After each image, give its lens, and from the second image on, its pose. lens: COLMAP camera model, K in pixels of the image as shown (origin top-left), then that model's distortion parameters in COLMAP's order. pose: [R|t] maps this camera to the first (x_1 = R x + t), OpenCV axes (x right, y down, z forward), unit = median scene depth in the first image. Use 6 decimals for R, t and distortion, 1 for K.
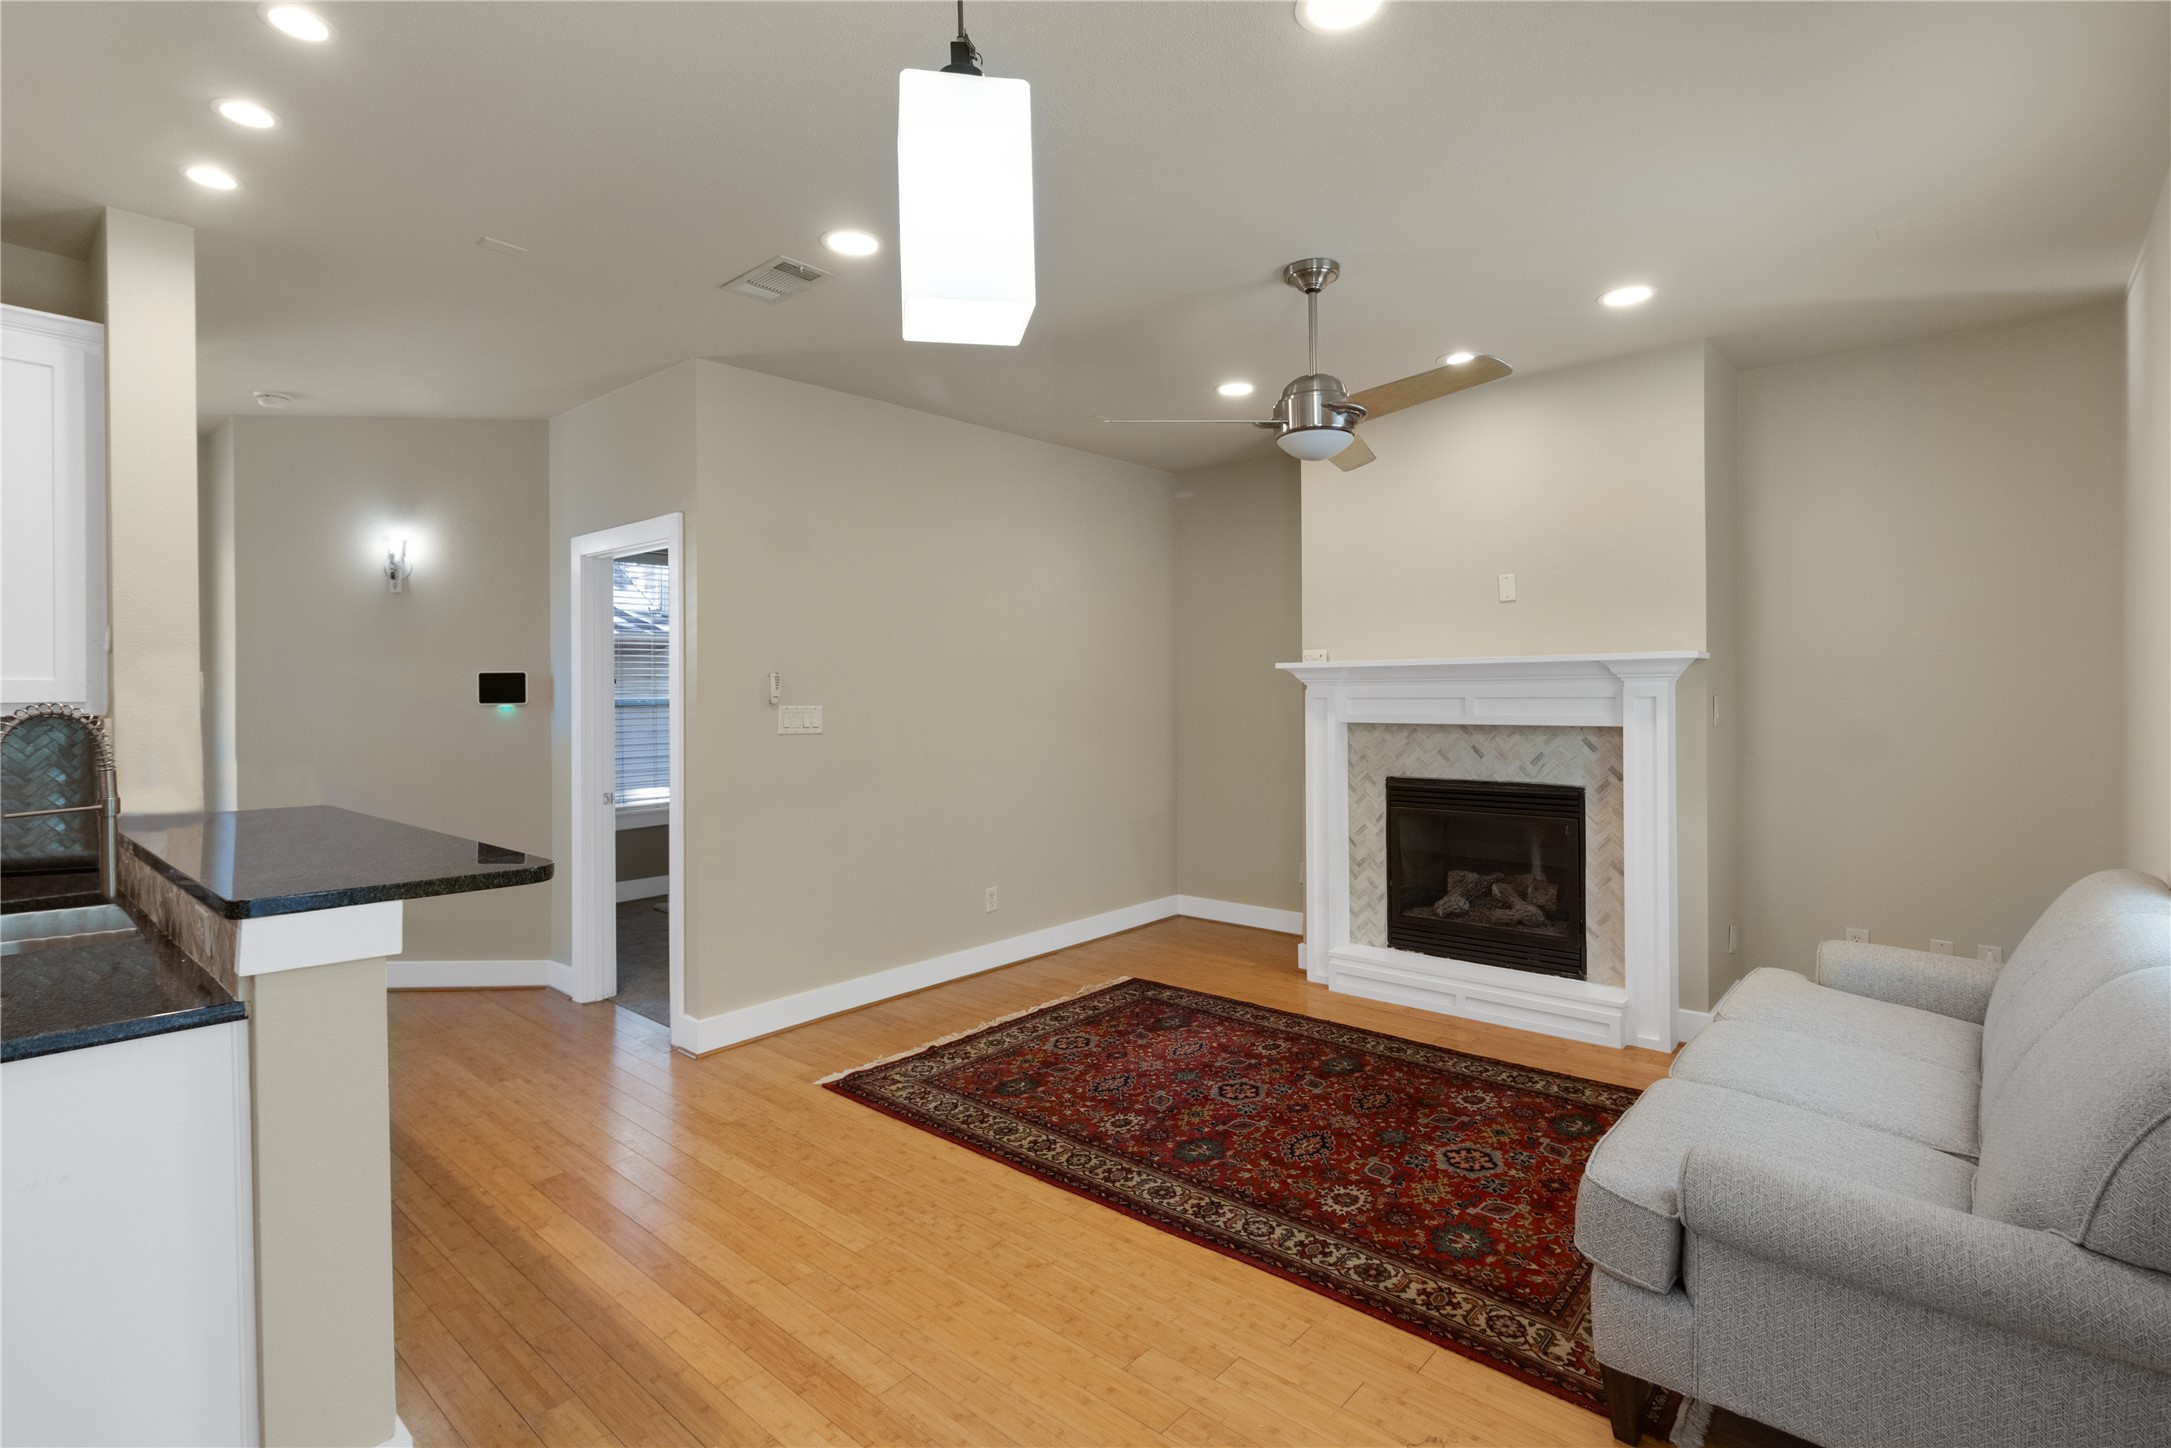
lens RADIAL K [[1020.3, 0, 1087.9], [0, 1020.3, 666.0], [0, 0, 1]] dist [0.000090, 0.000175]
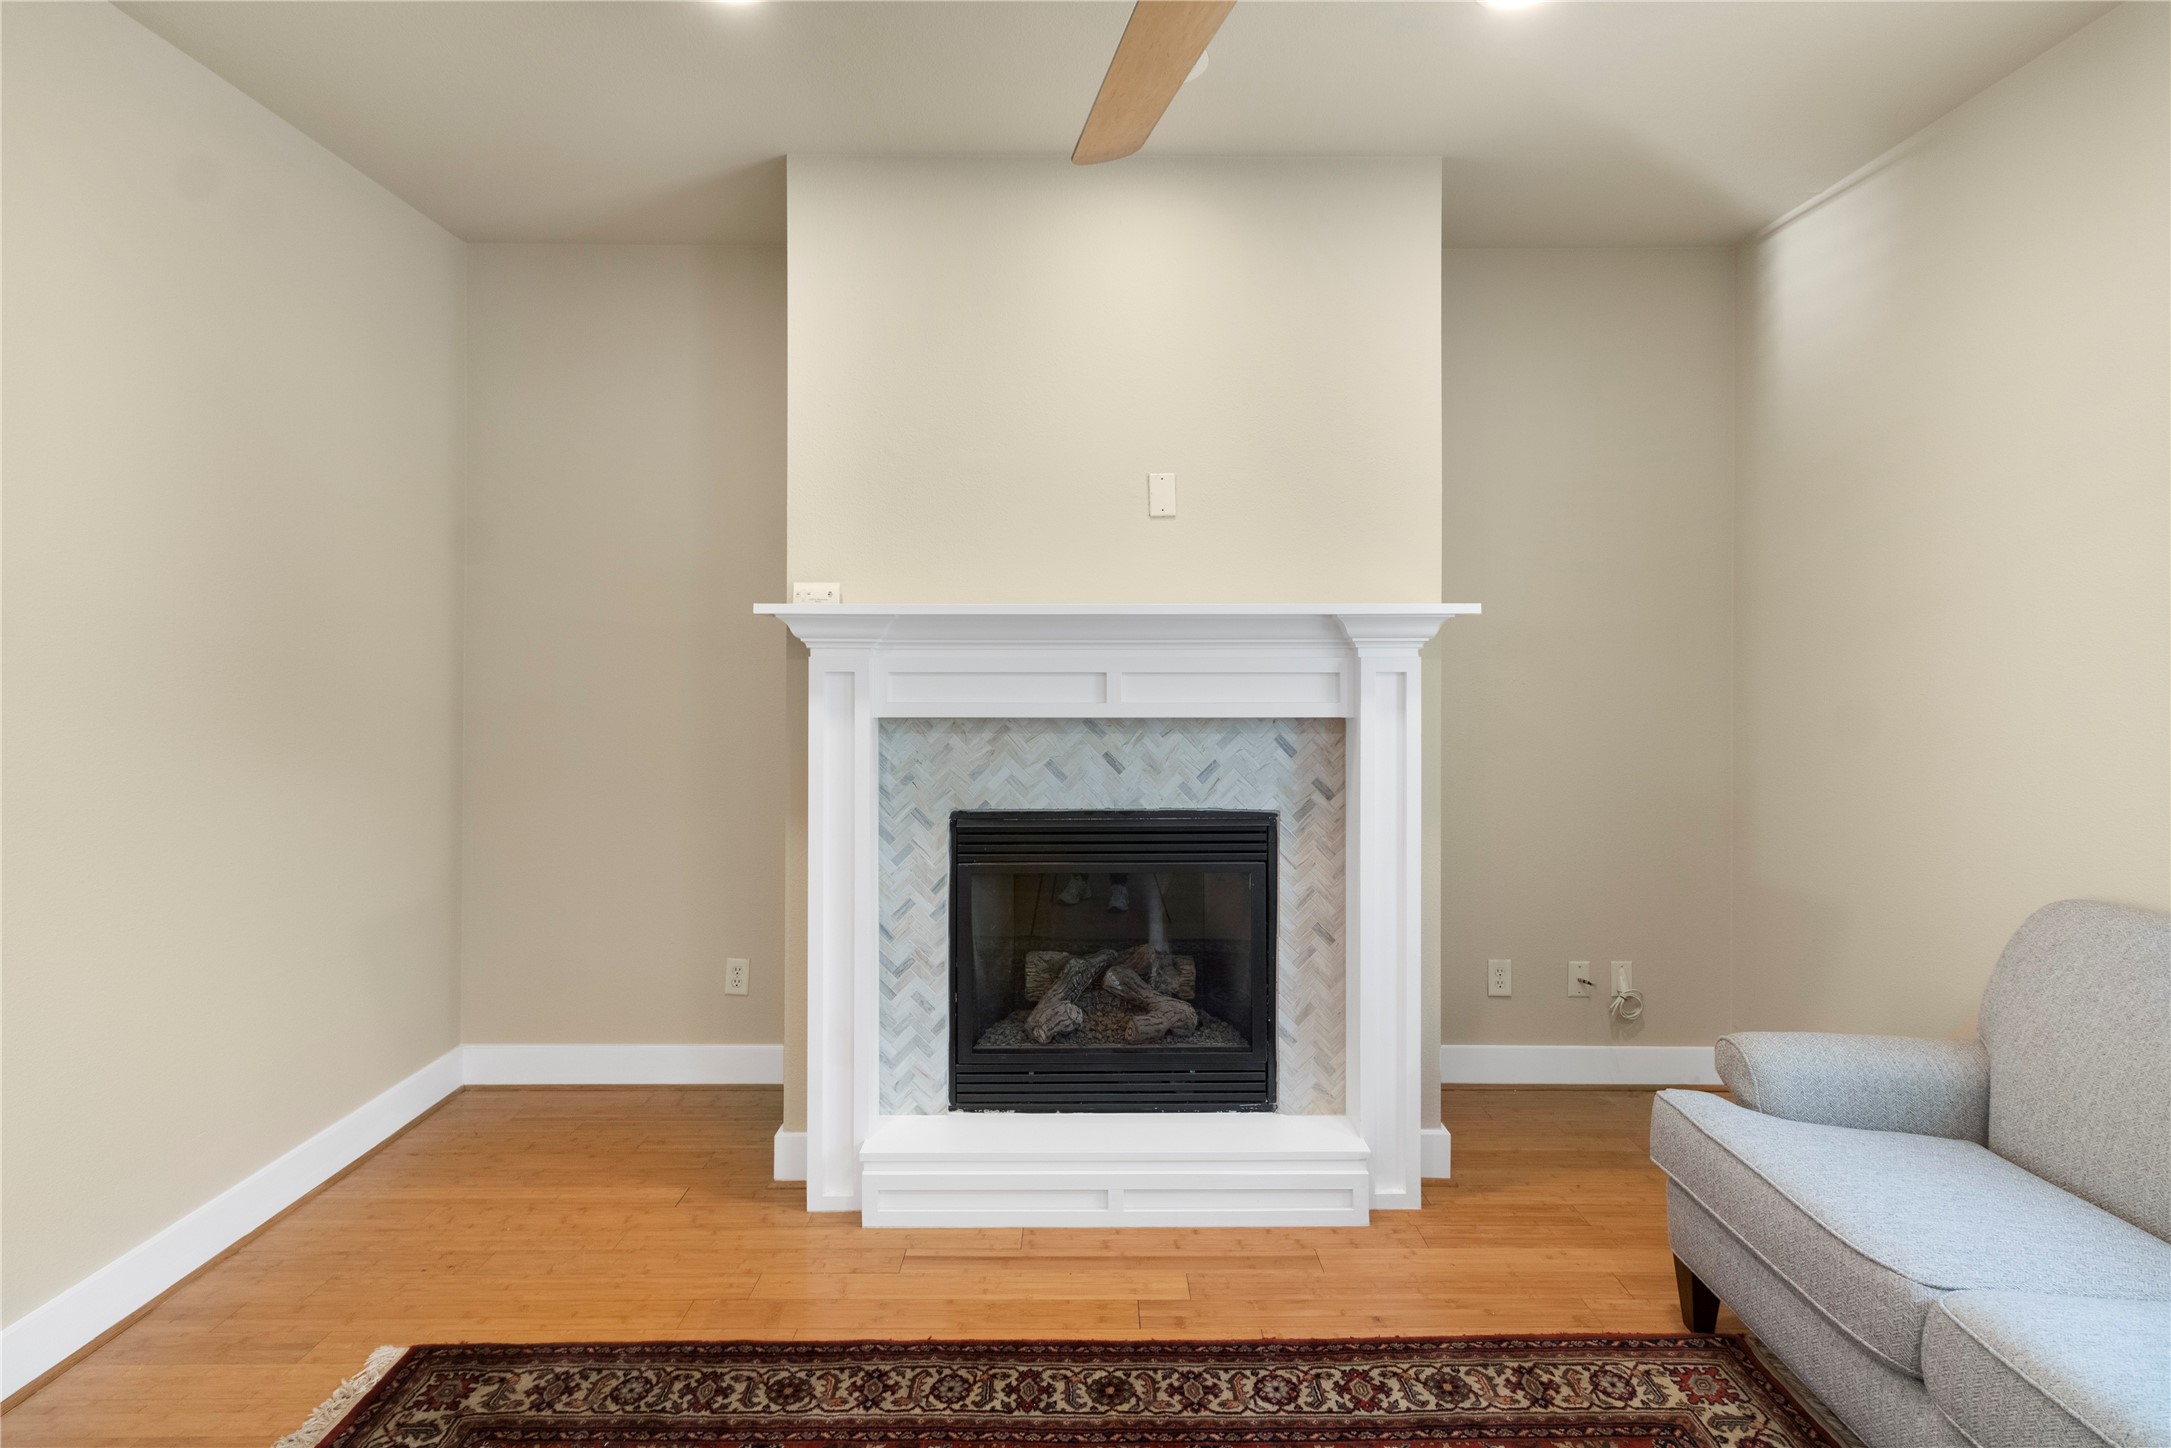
lens RADIAL K [[1020.3, 0, 1087.9], [0, 1020.3, 666.0], [0, 0, 1]] dist [0.000090, 0.000175]
pose [[0.746993, 0.009335, 0.664766, -0.029734], [-0.024111, 0.999624, 0.013056, 0.019154], [-0.664394, -0.025781, 0.746937, 0.550123]]
